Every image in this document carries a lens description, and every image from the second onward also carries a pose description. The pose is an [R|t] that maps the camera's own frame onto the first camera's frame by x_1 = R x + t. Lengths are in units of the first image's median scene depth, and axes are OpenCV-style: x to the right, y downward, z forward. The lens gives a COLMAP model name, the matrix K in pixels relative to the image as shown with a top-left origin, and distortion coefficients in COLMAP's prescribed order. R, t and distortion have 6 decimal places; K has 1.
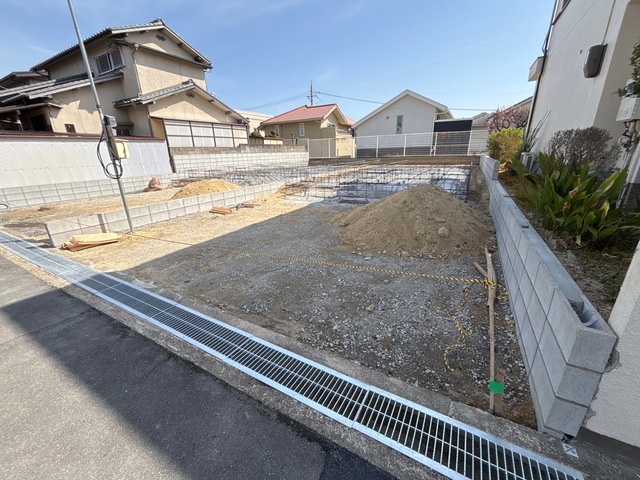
lens RADIAL K [[255.8, 0, 320.0], [0, 255.8, 235.1], [0, 0, 1]] dist [-0.000468, -0.000185]
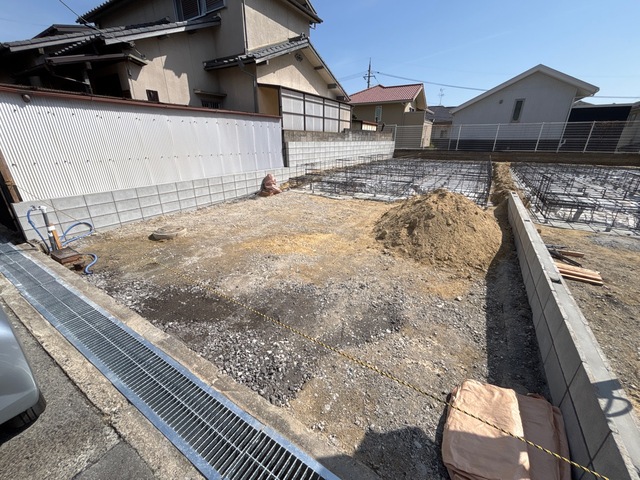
lens RADIAL K [[255.8, 0, 320.0], [0, 255.8, 235.1], [0, 0, 1]] dist [-0.000468, -0.000185]
pose [[0.998639, 0.043619, -0.028603, -0.452515], [-0.042407, 0.998230, 0.041705, -0.089643], [0.030371, -0.040435, 0.998720, 0.292051]]
